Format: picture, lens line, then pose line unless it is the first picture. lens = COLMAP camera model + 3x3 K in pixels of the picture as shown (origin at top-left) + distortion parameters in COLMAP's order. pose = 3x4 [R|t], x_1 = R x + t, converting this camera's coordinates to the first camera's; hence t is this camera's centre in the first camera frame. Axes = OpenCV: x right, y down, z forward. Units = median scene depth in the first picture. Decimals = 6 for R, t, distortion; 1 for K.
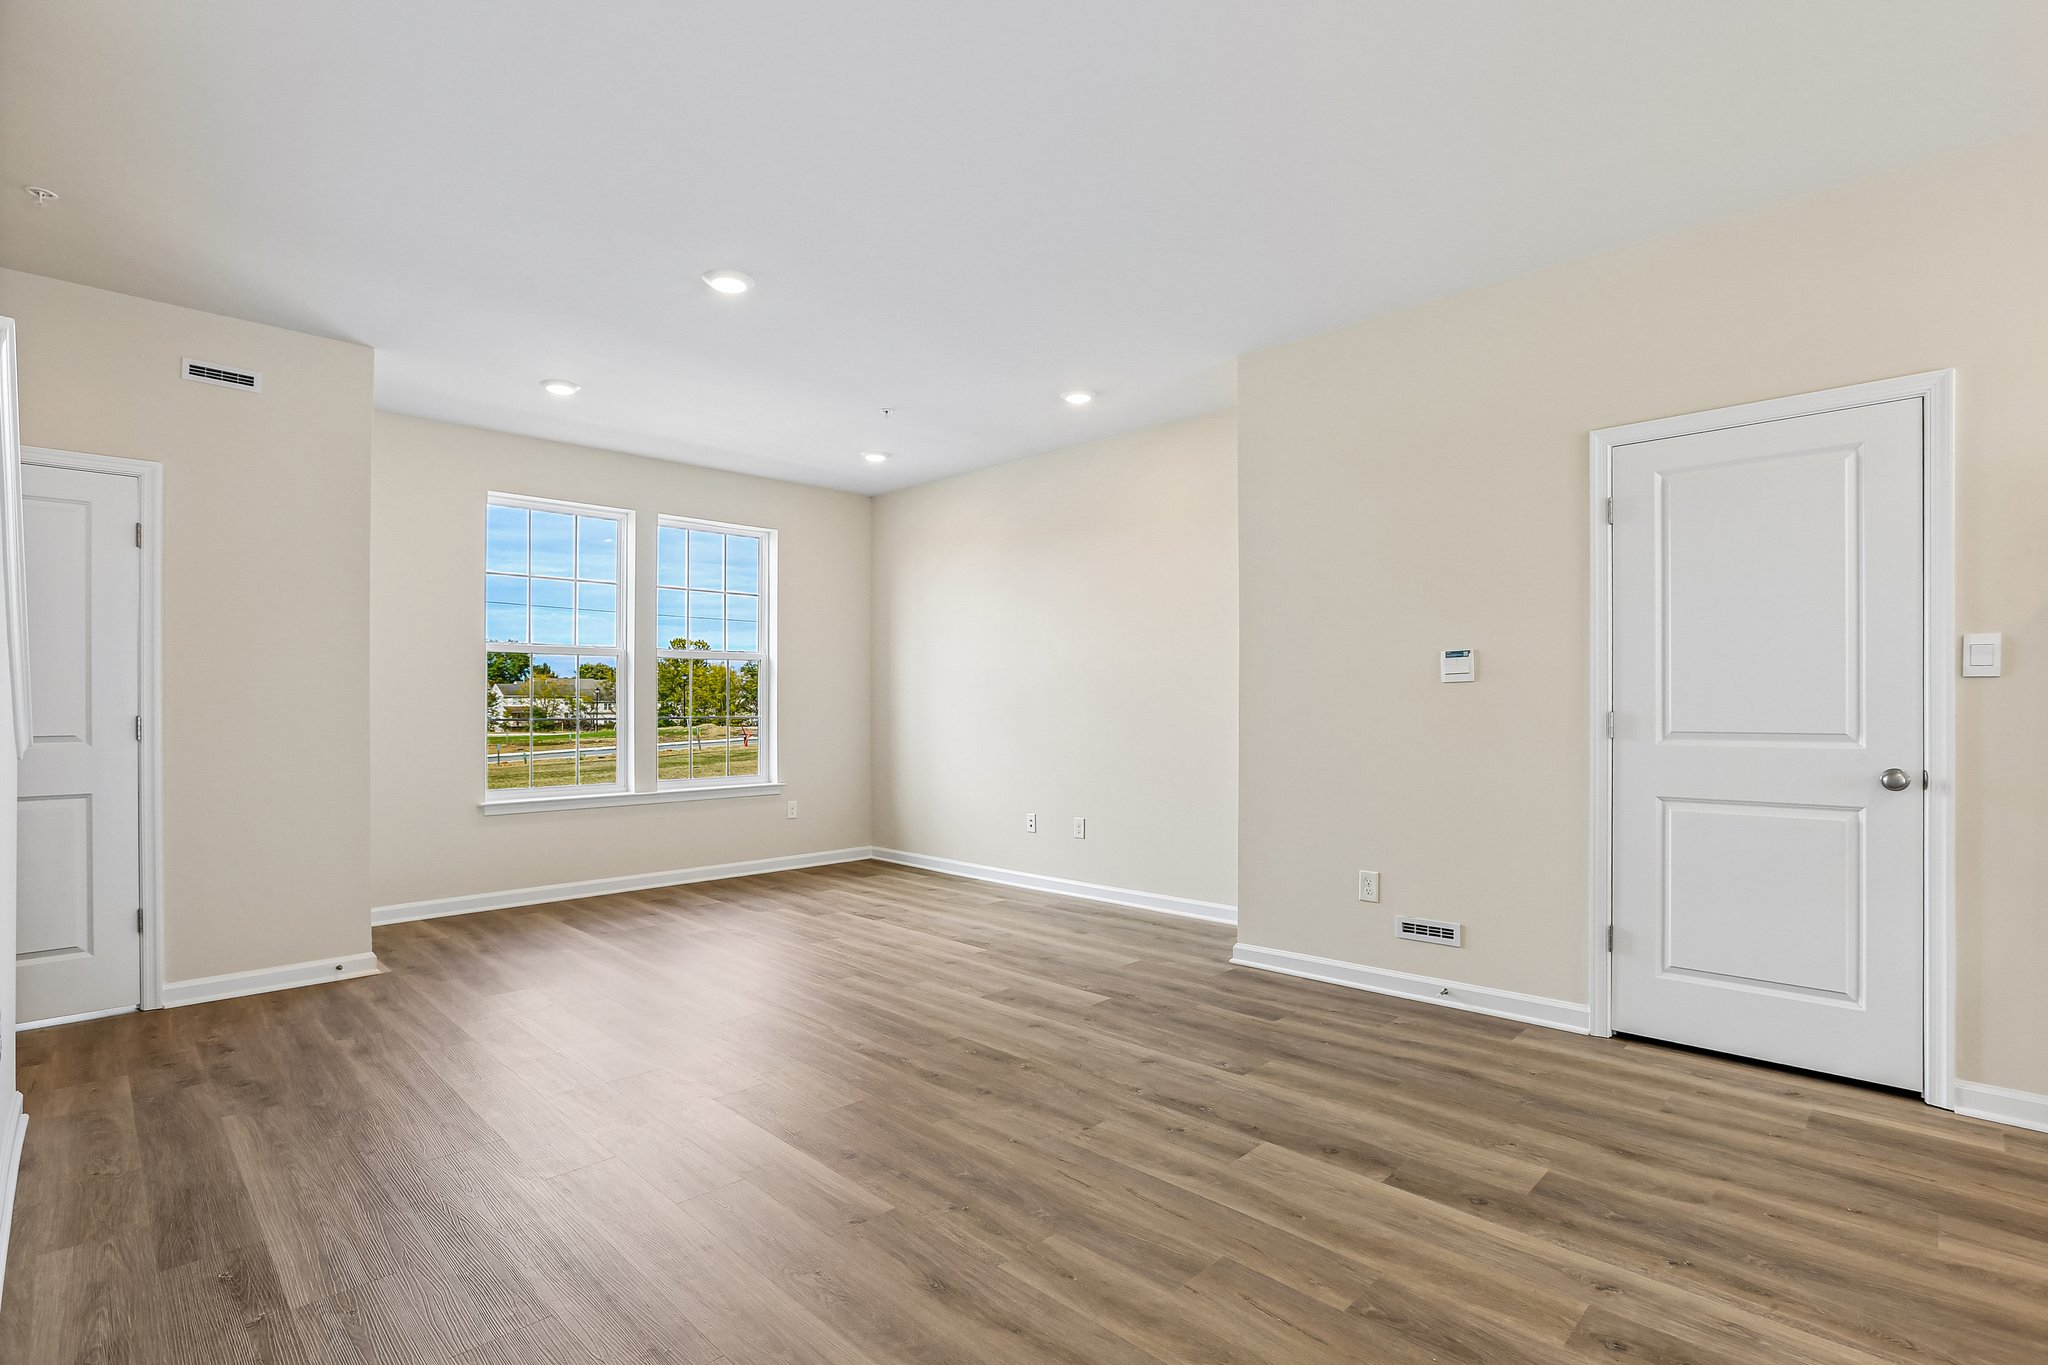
lens RADIAL K [[971.6, 0, 1016.0], [0, 971.6, 700.1], [0, 0, 1]] dist [-0.056653, 0.019914]
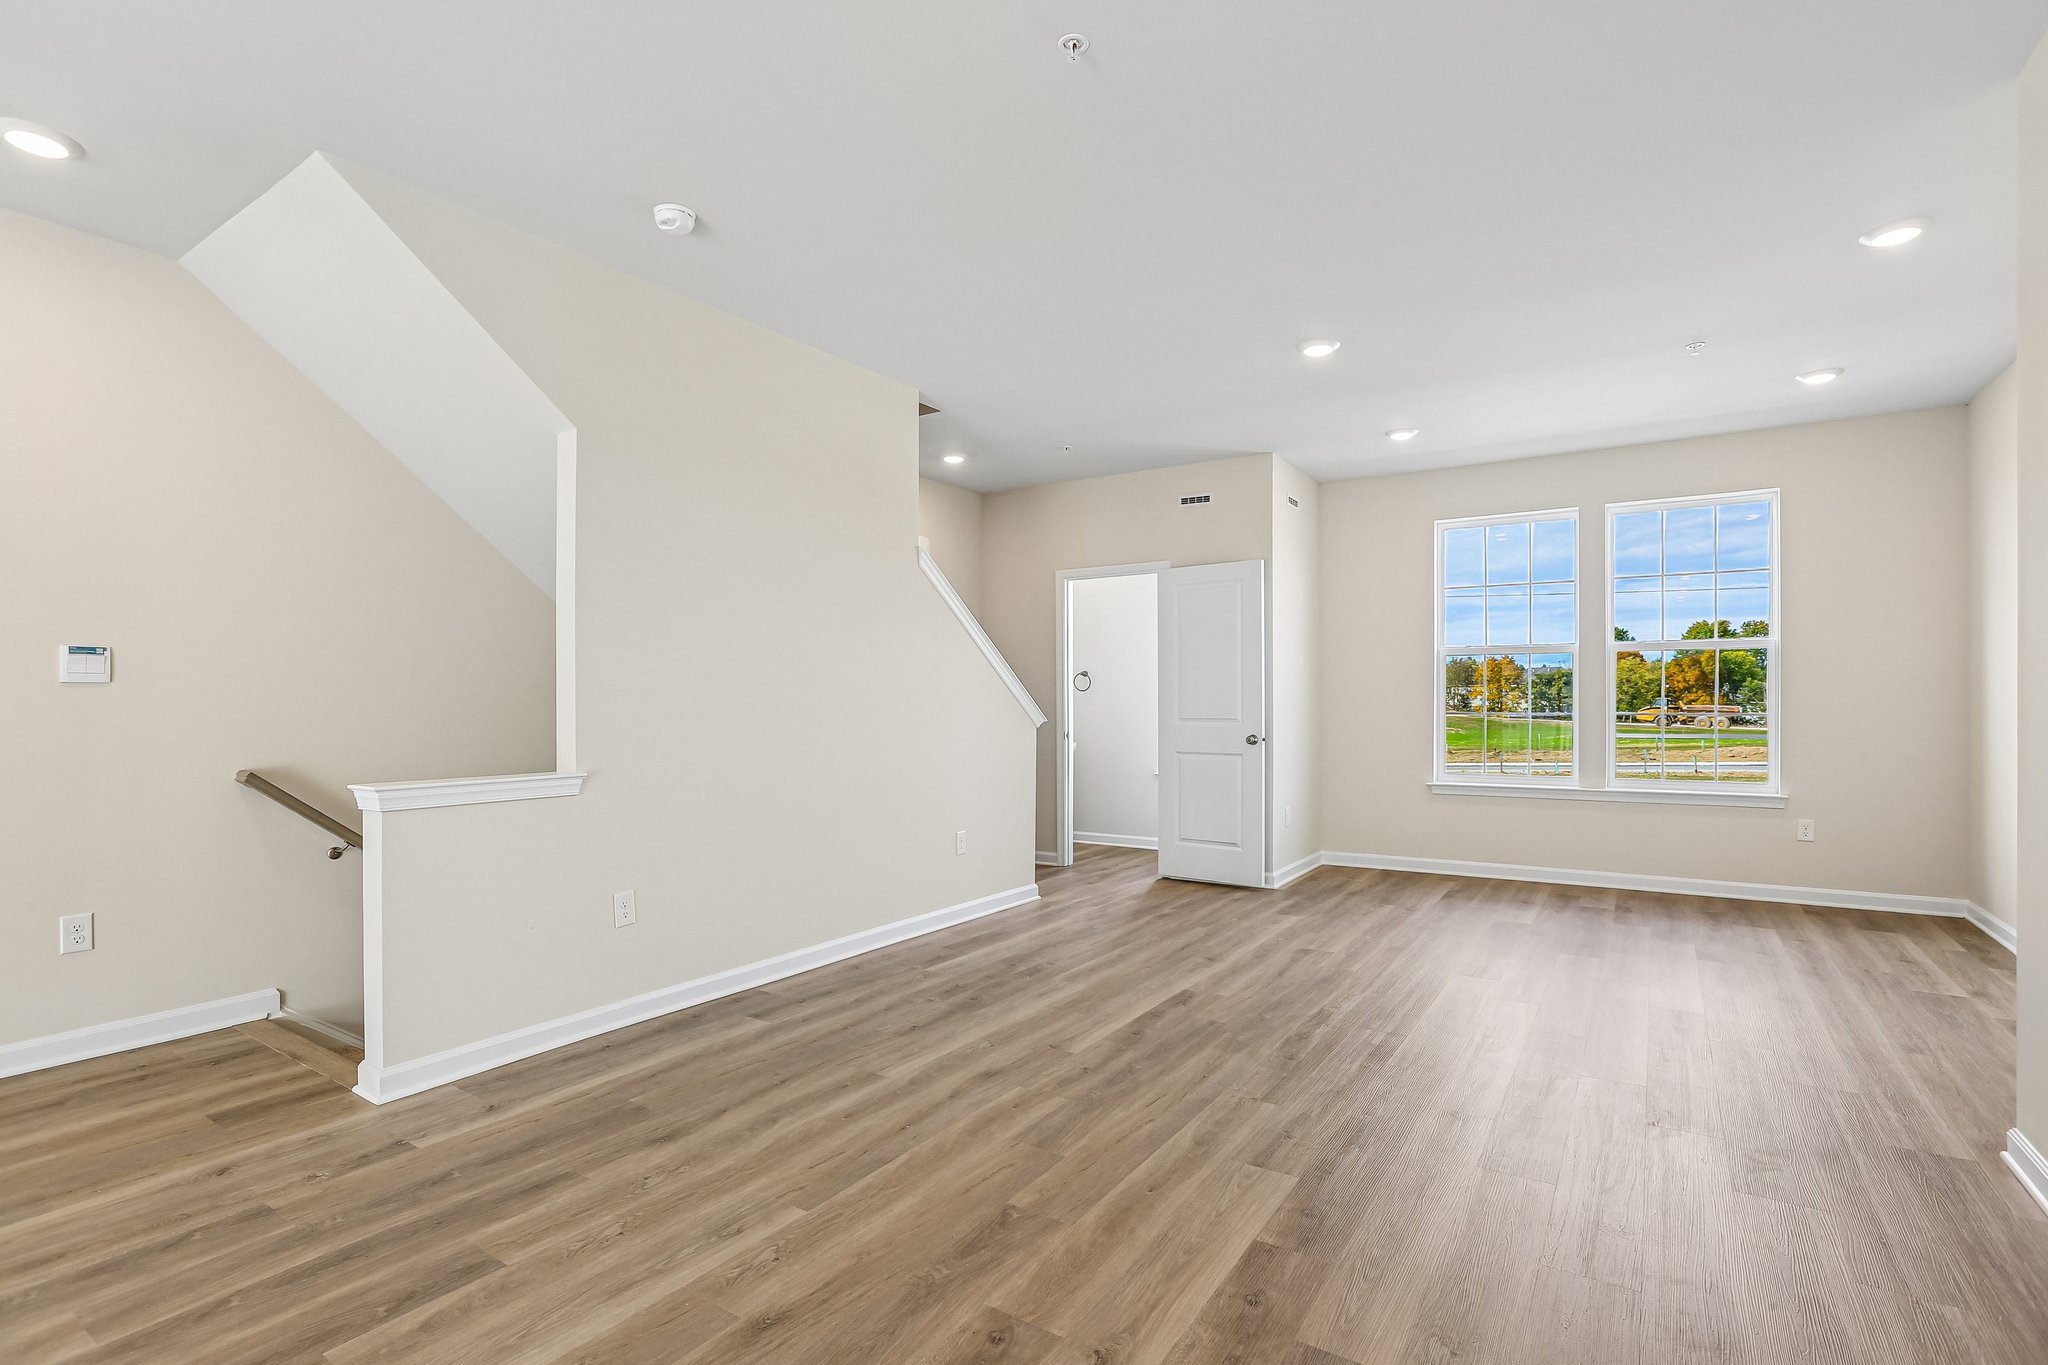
lens RADIAL K [[971.6, 0, 1016.0], [0, 971.6, 700.1], [0, 0, 1]] dist [-0.056653, 0.019914]
pose [[0.187713, 0.002641, -0.982220, 0.841316], [0.007517, 0.999963, 0.004125, -0.006344], [0.982195, -0.008158, 0.187686, 0.420645]]
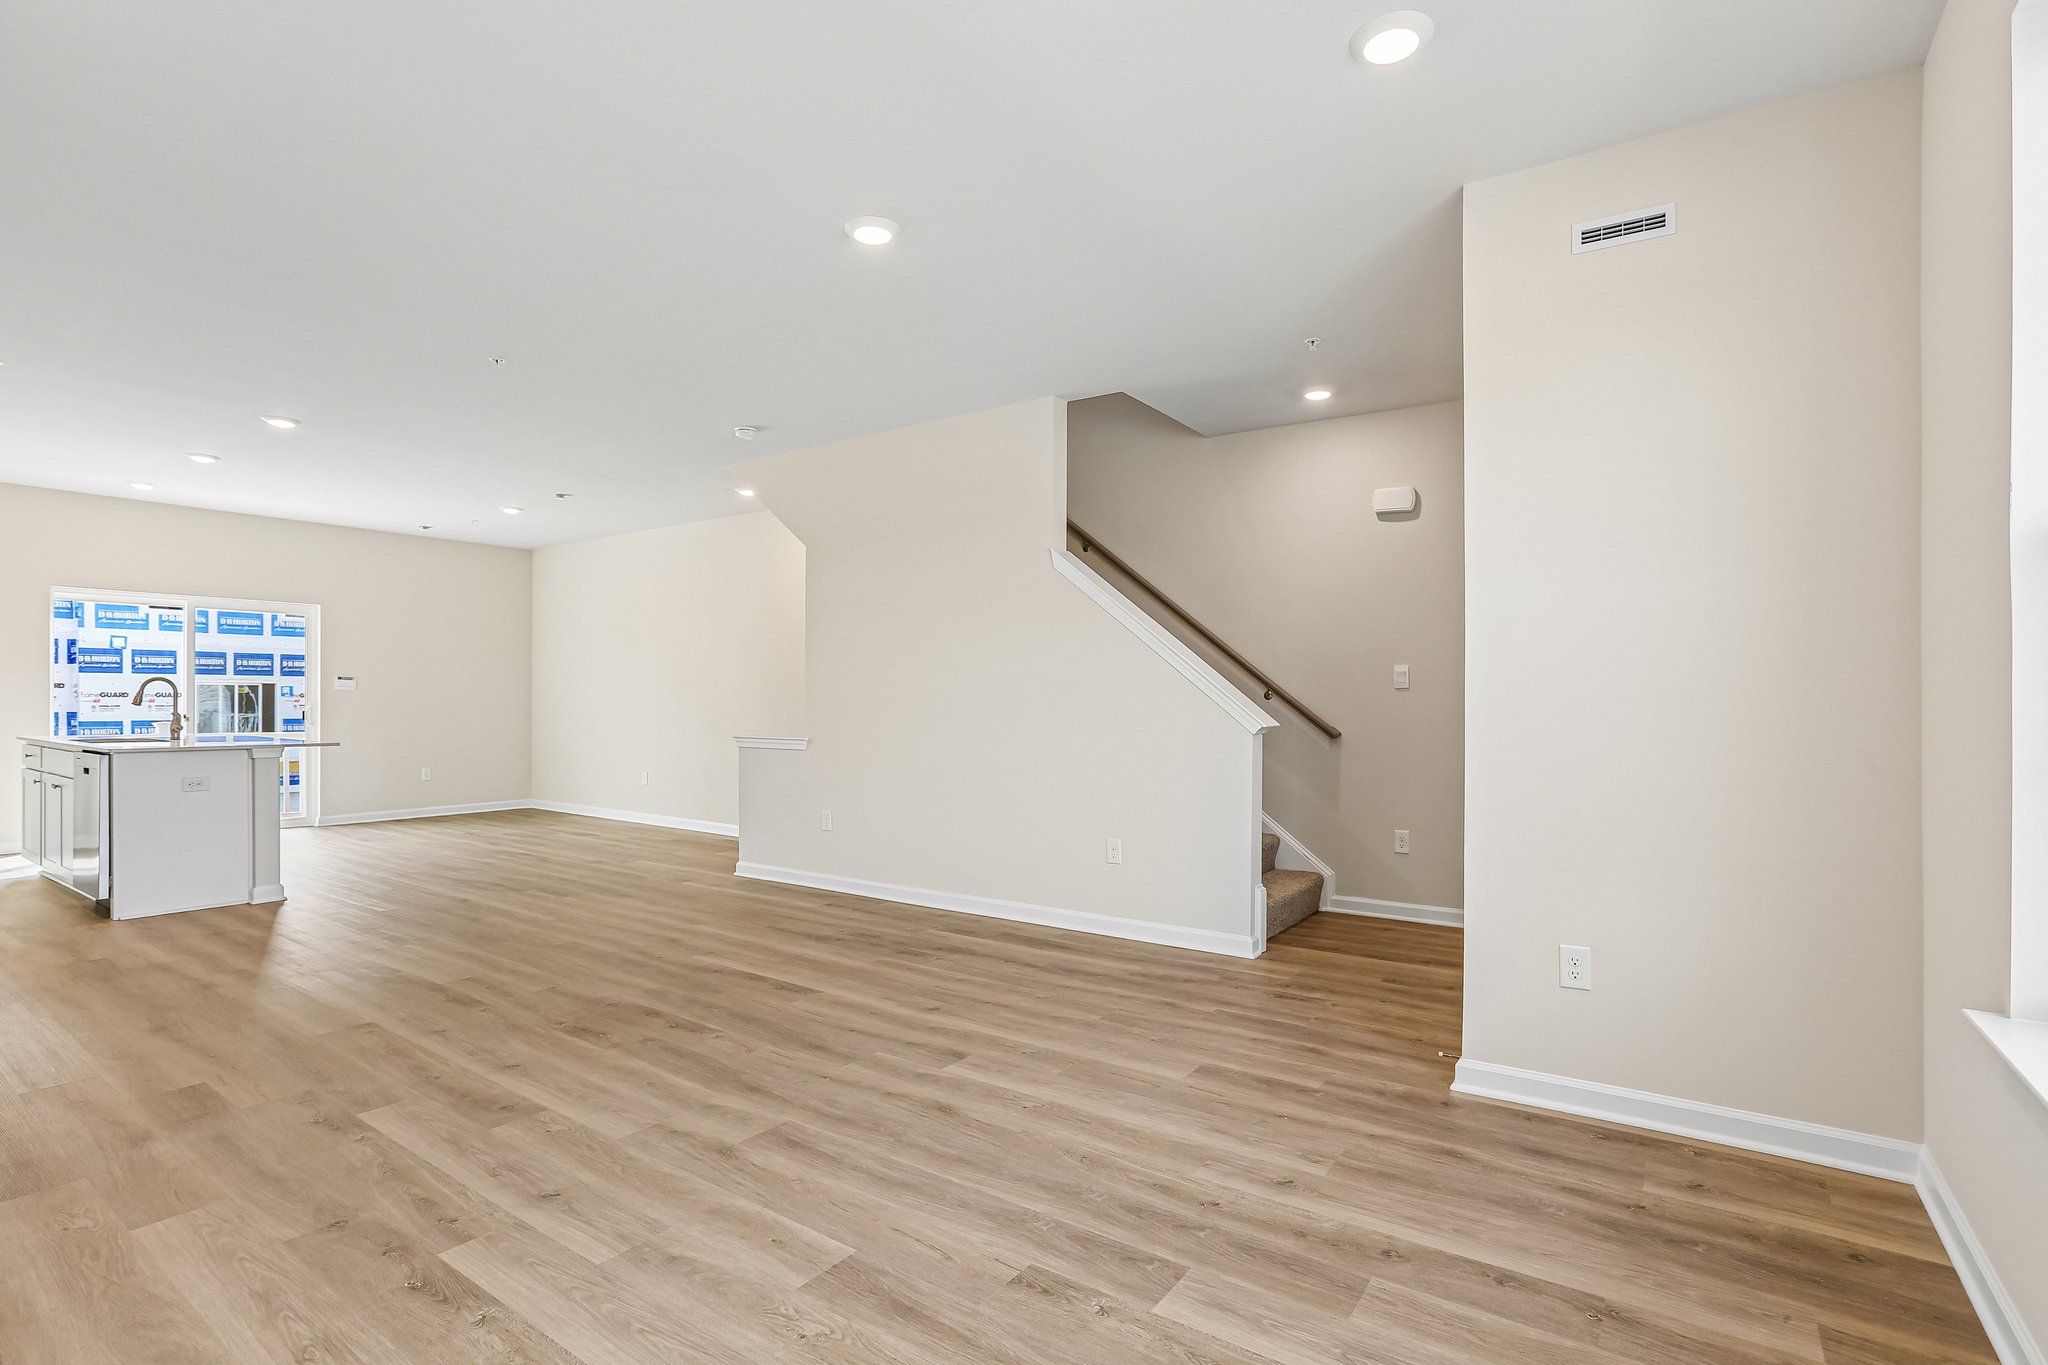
lens RADIAL K [[971.6, 0, 1016.0], [0, 971.6, 700.1], [0, 0, 1]] dist [-0.056653, 0.019914]
pose [[-0.985777, -0.001475, -0.168054, -0.295347], [-0.000536, 0.999984, -0.005631, 0.010798], [0.168059, -0.005461, -0.985762, 1.999524]]
